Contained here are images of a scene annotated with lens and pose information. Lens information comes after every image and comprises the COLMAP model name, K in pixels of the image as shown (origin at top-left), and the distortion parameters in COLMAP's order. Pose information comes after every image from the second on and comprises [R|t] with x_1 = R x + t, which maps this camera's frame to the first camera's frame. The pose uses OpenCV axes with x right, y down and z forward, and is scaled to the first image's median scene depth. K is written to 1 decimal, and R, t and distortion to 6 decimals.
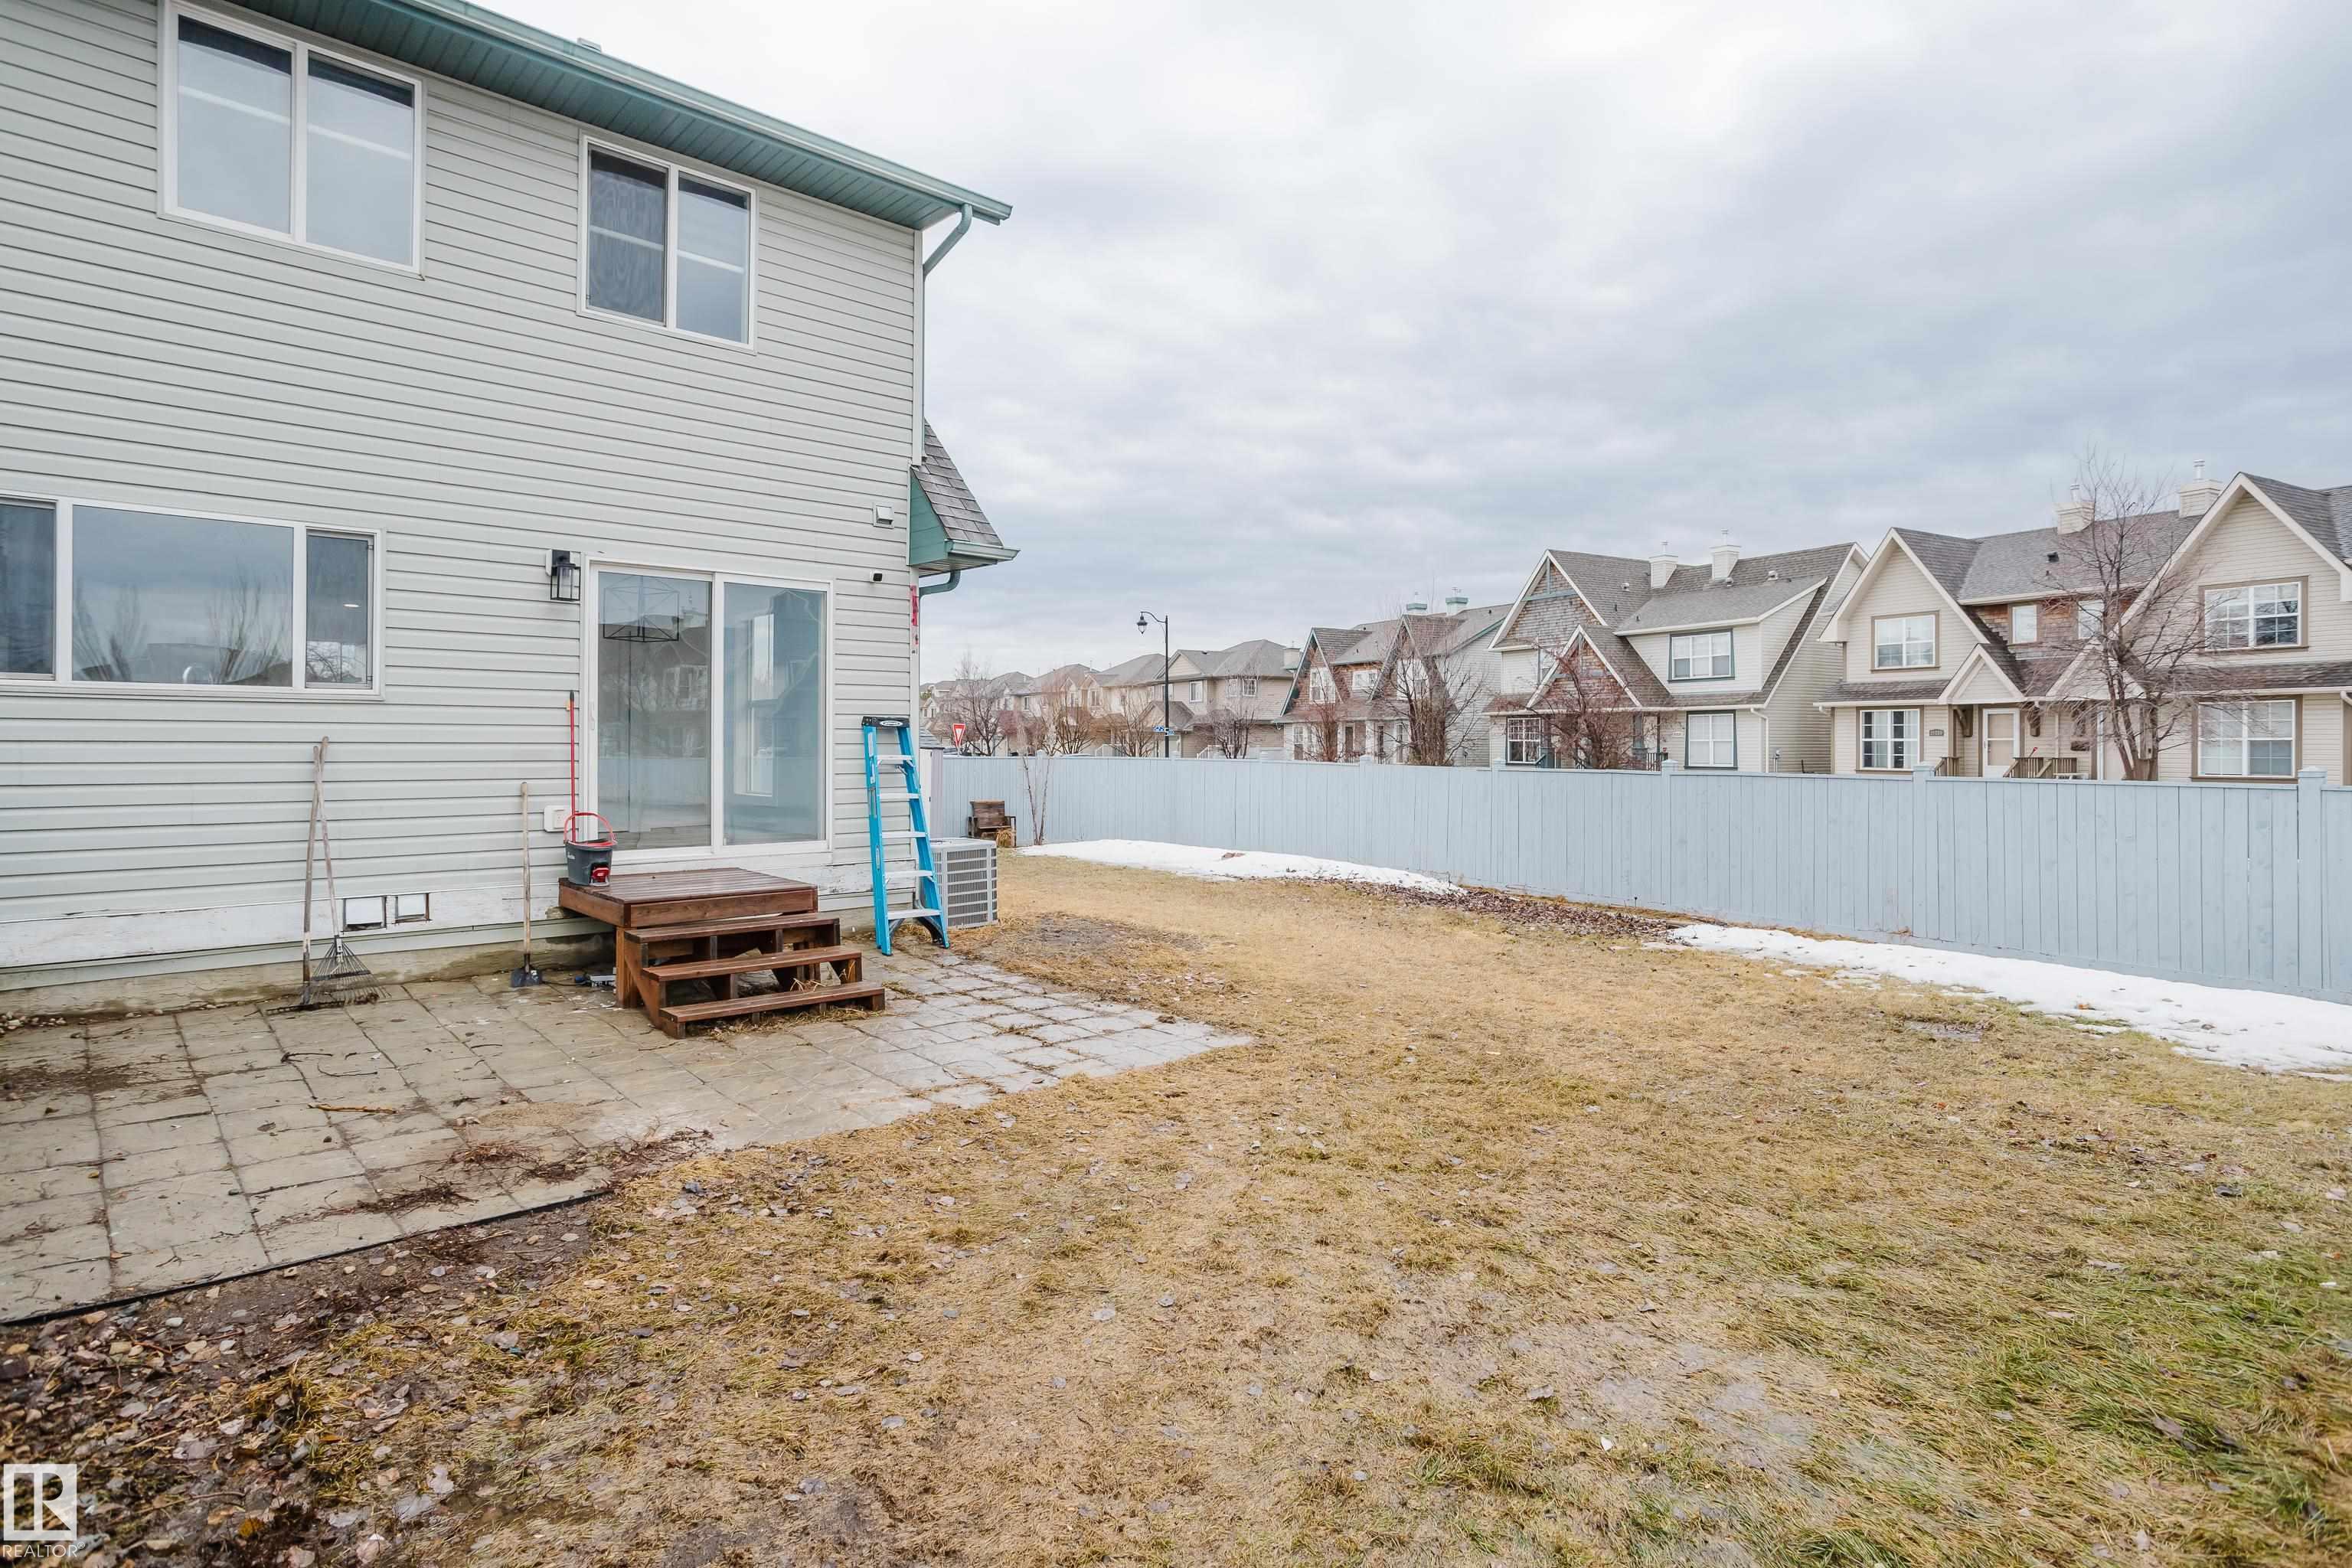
lens RADIAL K [[1230.7, 0, 1178.8], [0, 1230.7, 746.1], [0, 0, 1]] dist [-0.041530, 0.027215]
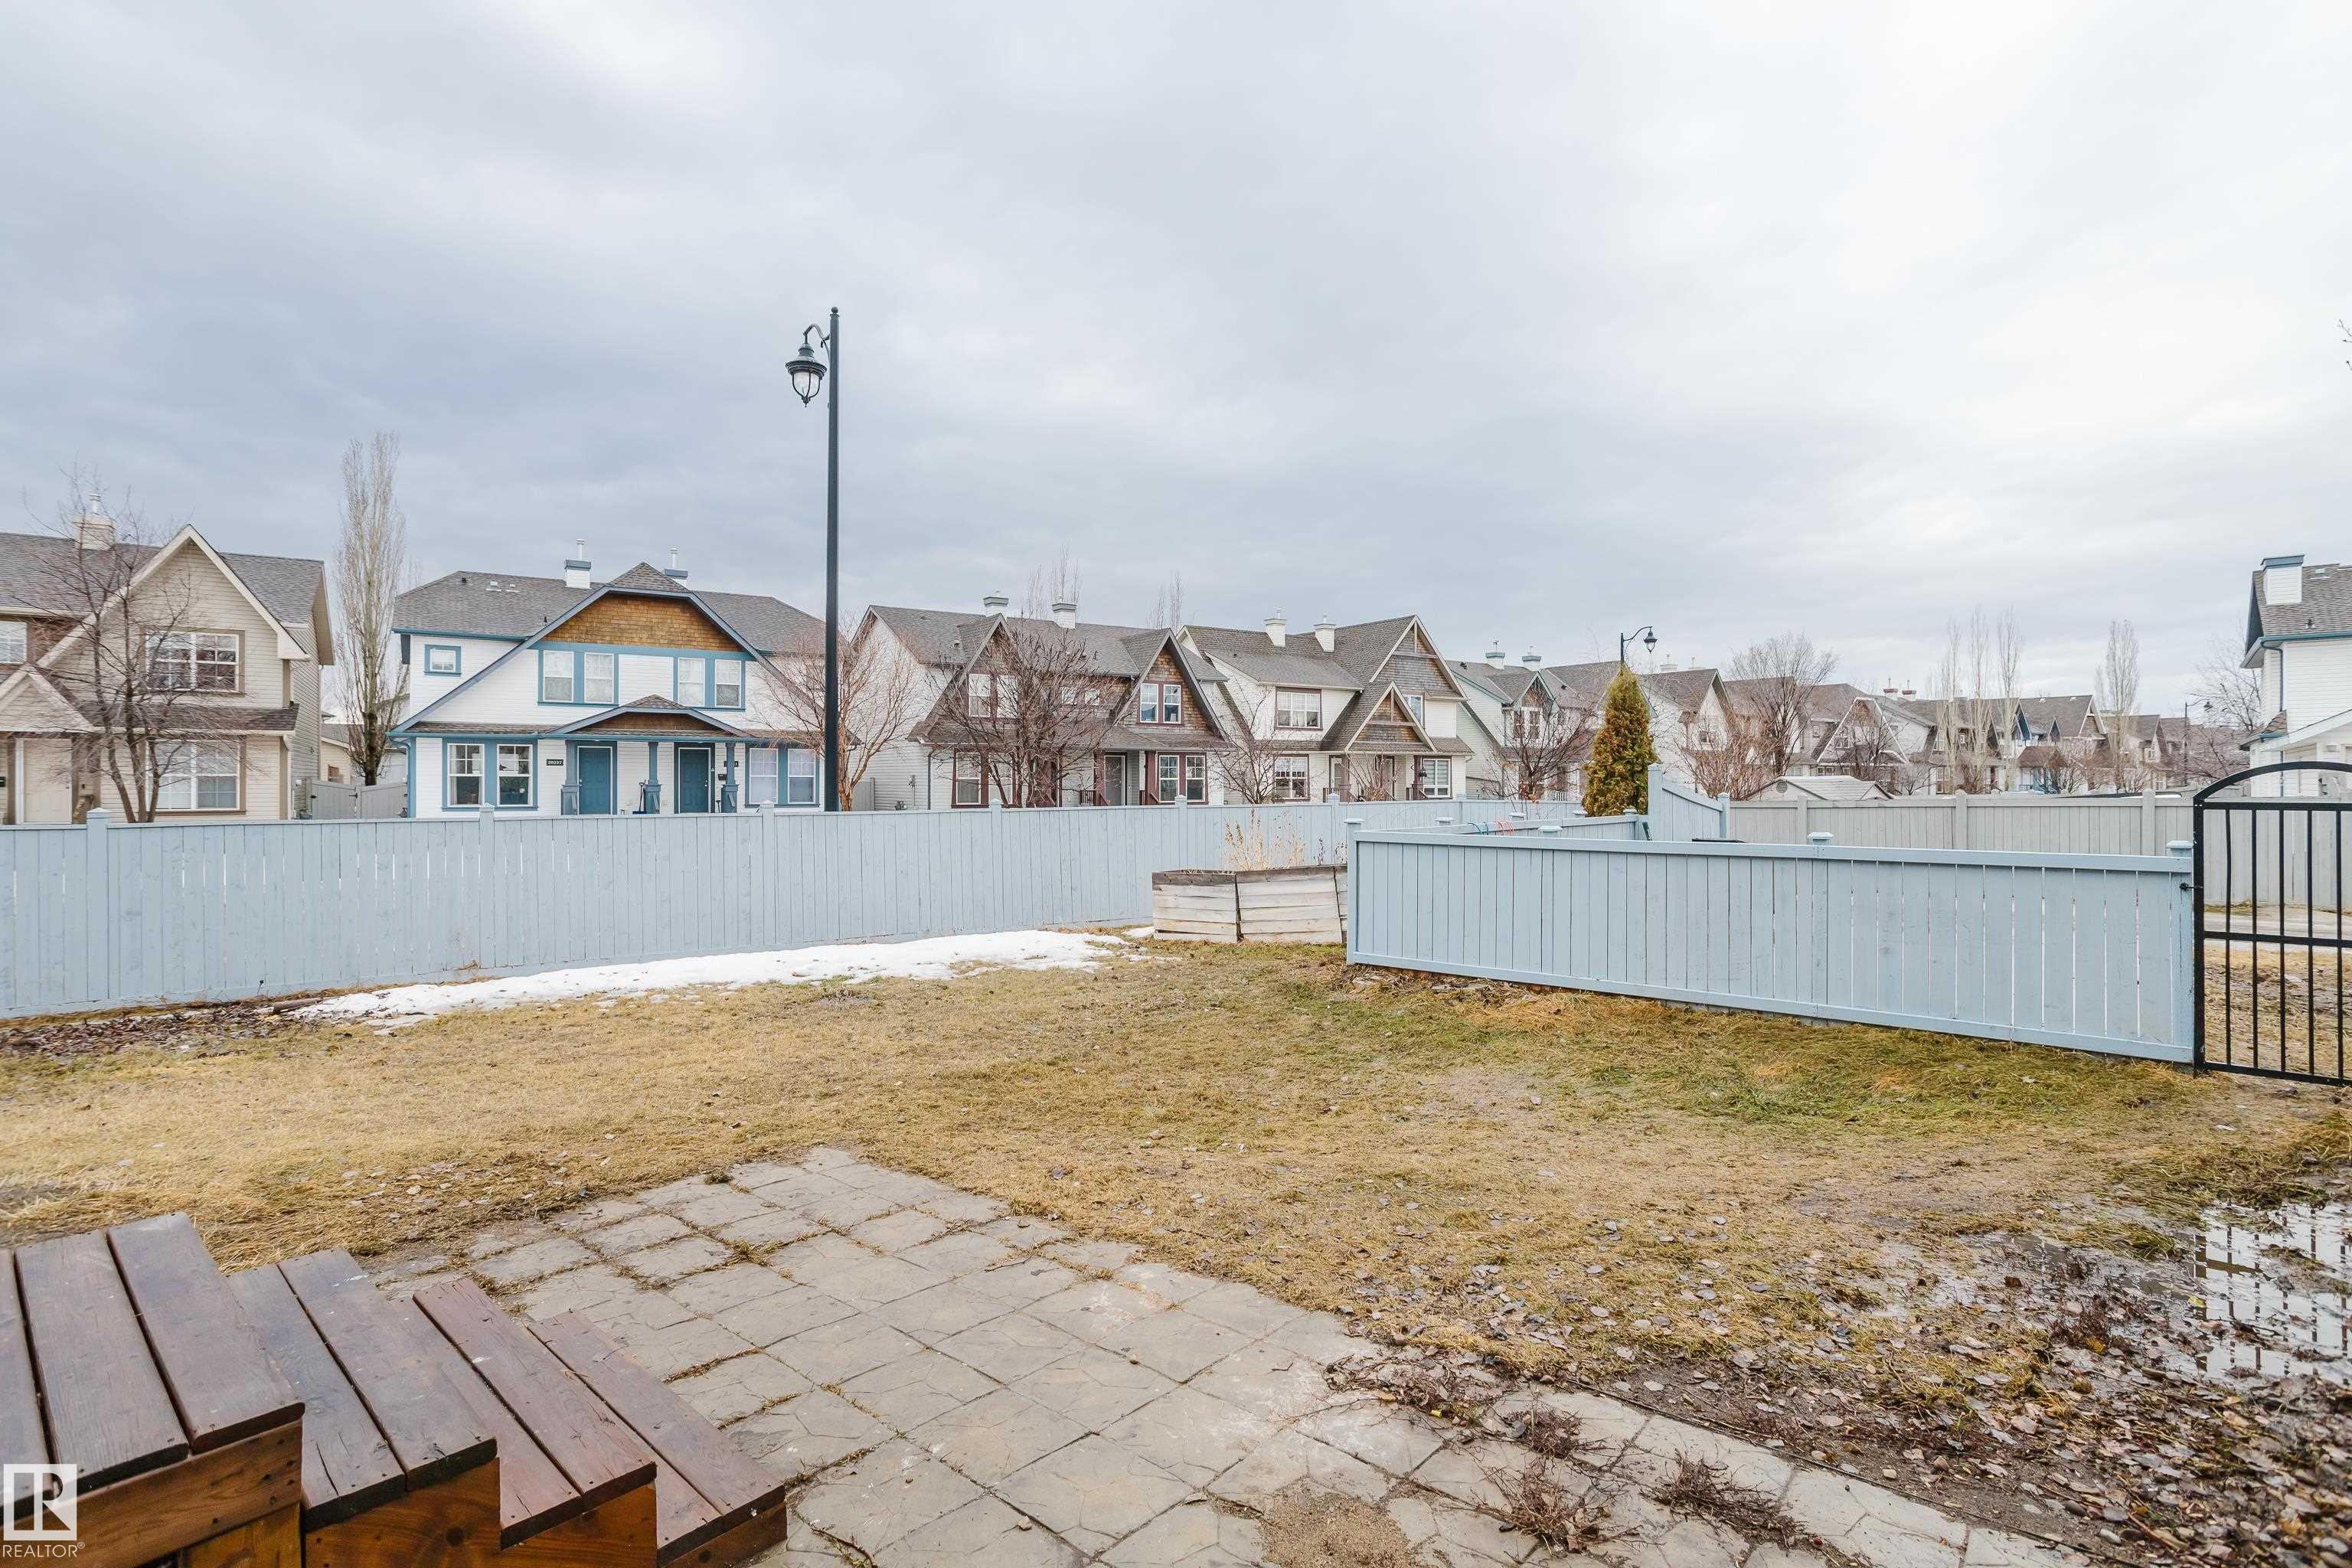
lens RADIAL K [[1144.2, 0, 1176.0], [0, 1144.2, 784.0], [0, 0, 1]] dist [-0.000730, -0.000215]
pose [[-0.102391, -0.009104, 0.994703, -0.214441], [0.001159, 0.999956, 0.009272, -0.006179], [-0.994744, 0.002102, -0.102376, 0.239008]]
